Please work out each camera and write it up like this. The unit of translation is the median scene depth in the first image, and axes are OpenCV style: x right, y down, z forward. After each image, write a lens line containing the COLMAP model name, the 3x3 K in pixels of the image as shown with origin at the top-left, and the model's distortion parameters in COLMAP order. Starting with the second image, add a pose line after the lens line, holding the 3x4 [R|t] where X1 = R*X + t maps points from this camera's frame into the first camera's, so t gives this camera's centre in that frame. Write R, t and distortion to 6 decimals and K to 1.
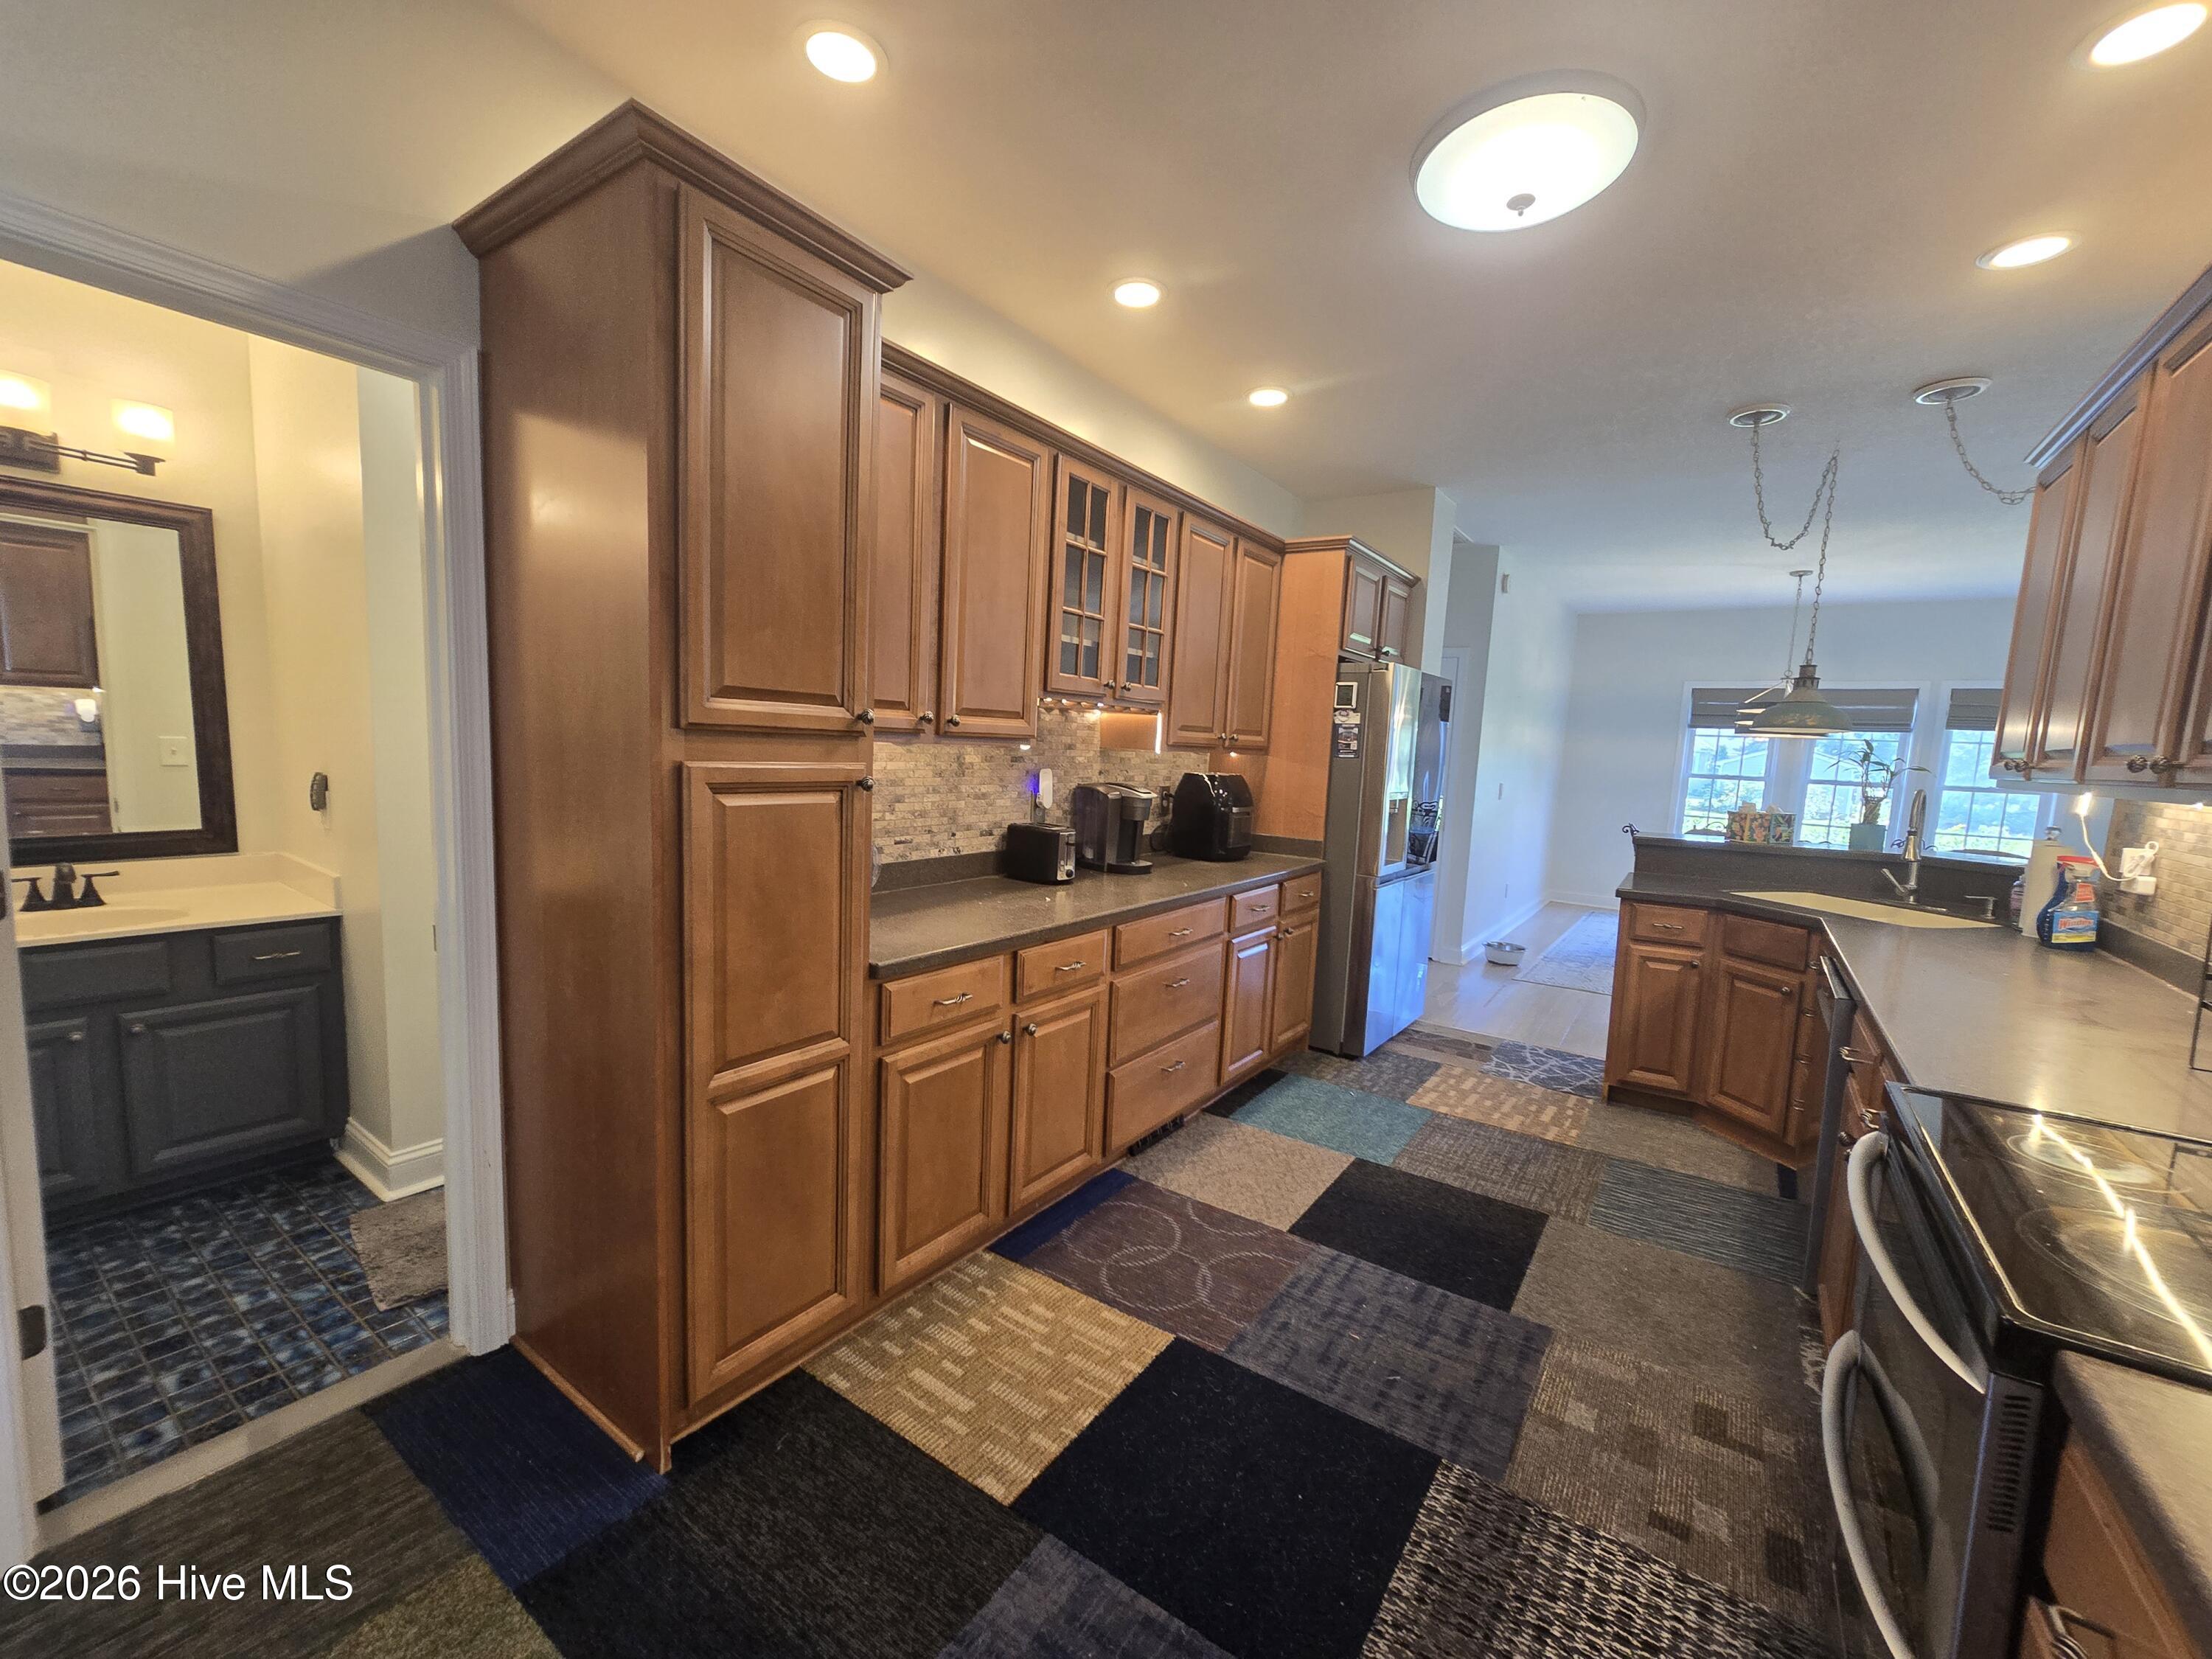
lens RADIAL K [[903.8, 0, 1108.3], [0, 903.8, 850.0], [0, 0, 1]] dist [-0.002379, 0.000938]
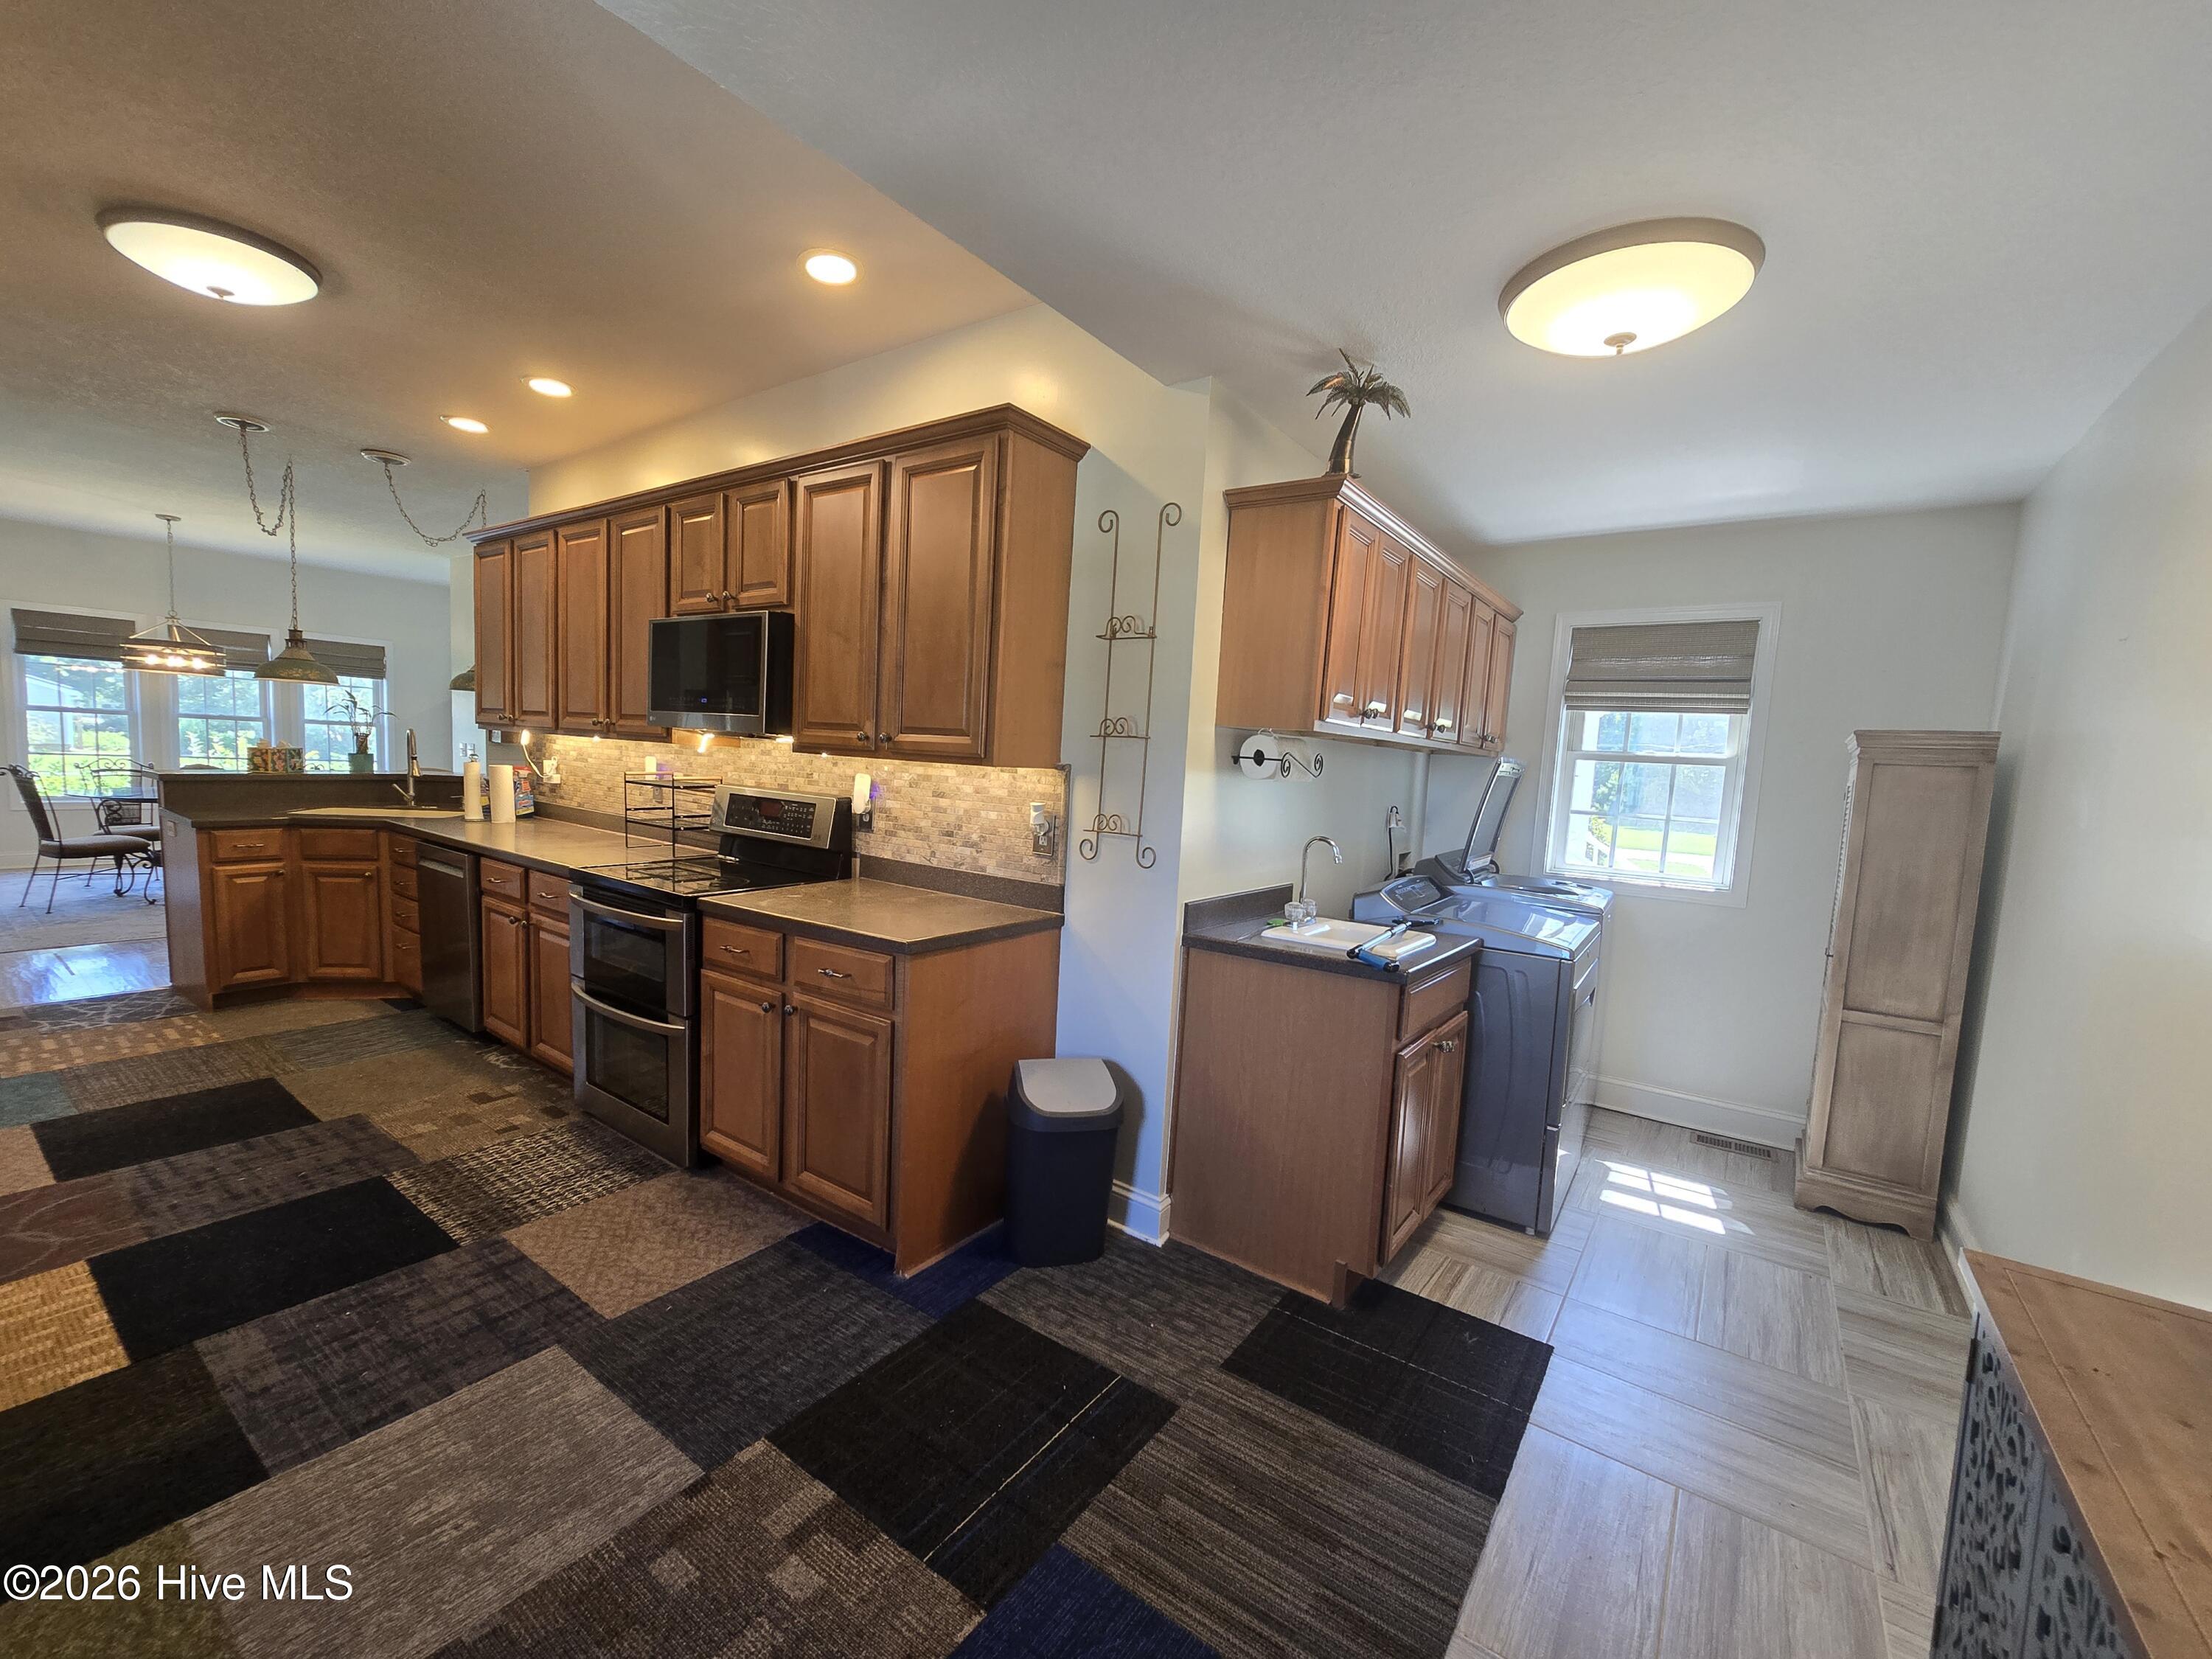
lens RADIAL K [[903.8, 0, 1101.0], [0, 903.8, 845.2], [0, 0, 1]] dist [-0.002379, 0.000938]
pose [[0.015810, -0.139207, 0.990137, -0.717471], [0.063974, 0.988373, 0.137937, -0.011785], [-0.997826, 0.061162, 0.024532, -0.200956]]
